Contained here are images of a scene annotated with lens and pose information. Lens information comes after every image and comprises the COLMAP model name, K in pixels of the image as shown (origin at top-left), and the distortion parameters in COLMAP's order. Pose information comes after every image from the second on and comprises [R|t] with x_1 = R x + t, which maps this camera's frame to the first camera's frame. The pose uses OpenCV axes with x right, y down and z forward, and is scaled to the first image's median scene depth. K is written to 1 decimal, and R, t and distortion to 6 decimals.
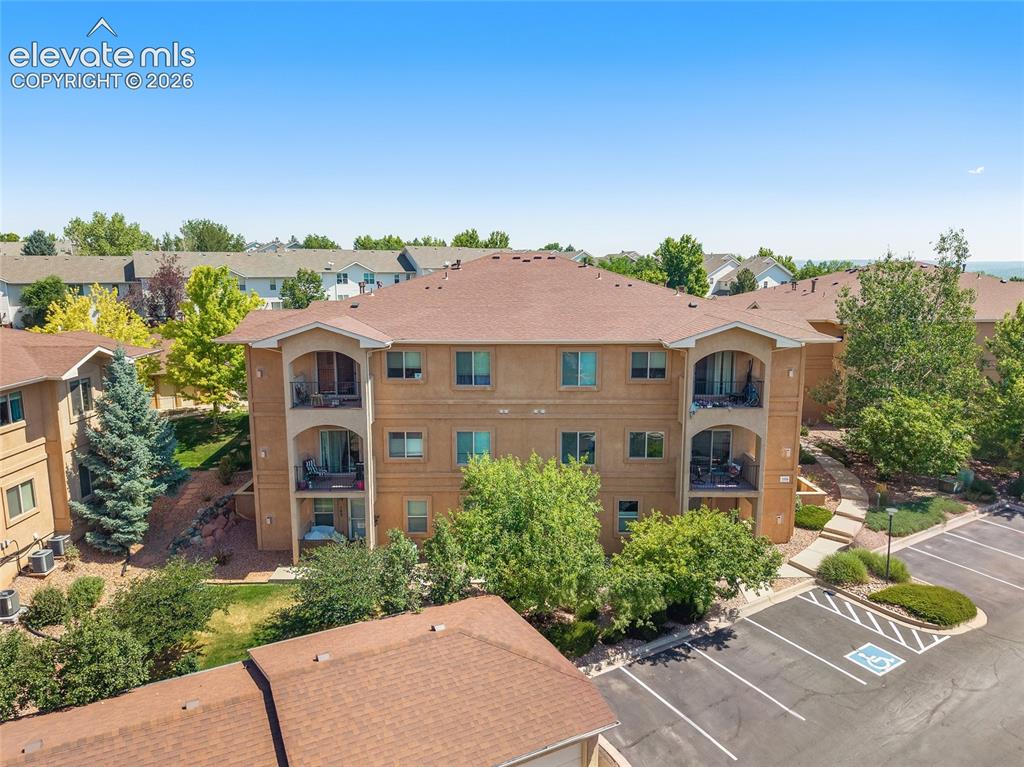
lens RADIAL K [[689.1, 0, 503.5], [0, 689.1, 380.0], [0, 0, 1]] dist [0.056676, -0.045656]
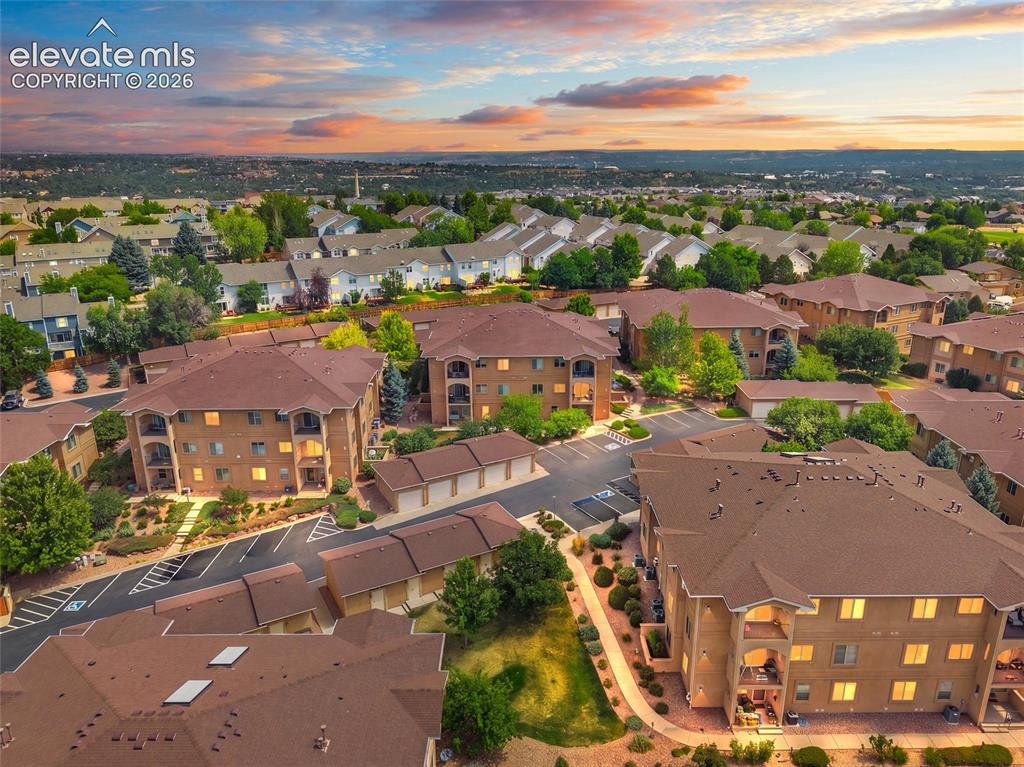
lens RADIAL K [[689.1, 0, 503.5], [0, 689.1, 380.0], [0, 0, 1]] dist [0.056676, -0.045656]
pose [[0.999881, -0.015314, -0.002109, -0.036408], [0.015458, 0.989123, 0.146279, -0.391634], [-0.000154, -0.146294, 0.989241, -2.036661]]
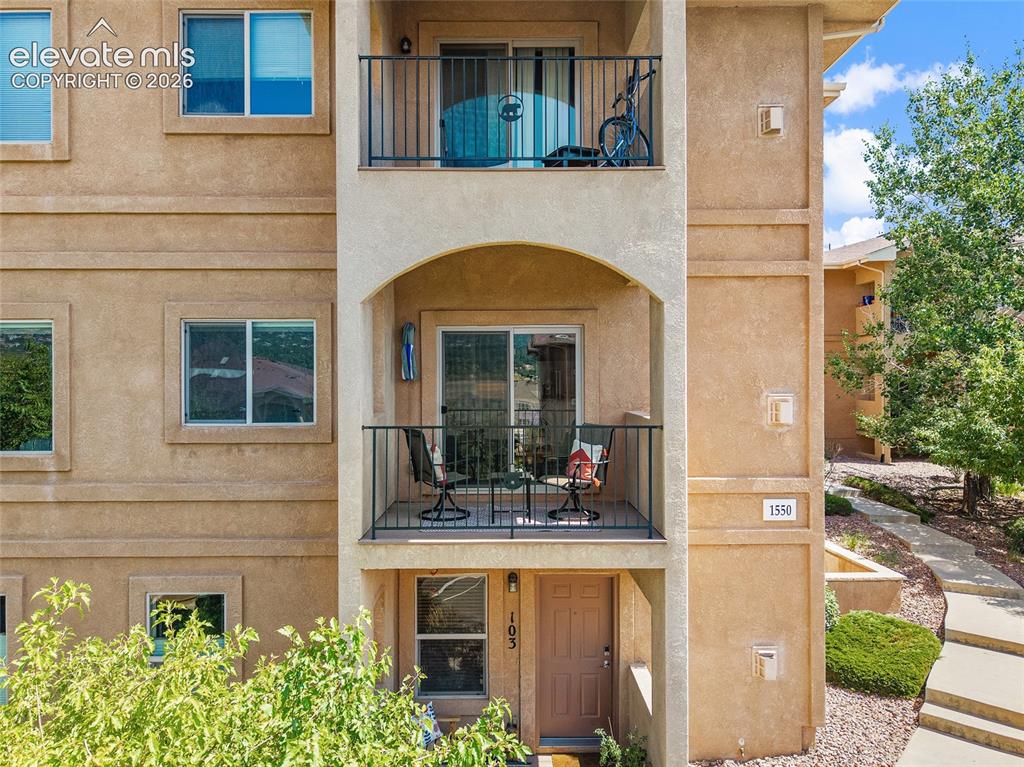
lens RADIAL K [[689.1, 0, 503.5], [0, 689.1, 380.0], [0, 0, 1]] dist [0.056676, -0.045656]
pose [[0.999967, -0.001444, 0.007963, 0.298901], [0.002650, 0.988126, -0.153625, 0.136902], [-0.007647, 0.153641, 0.988097, 0.734945]]
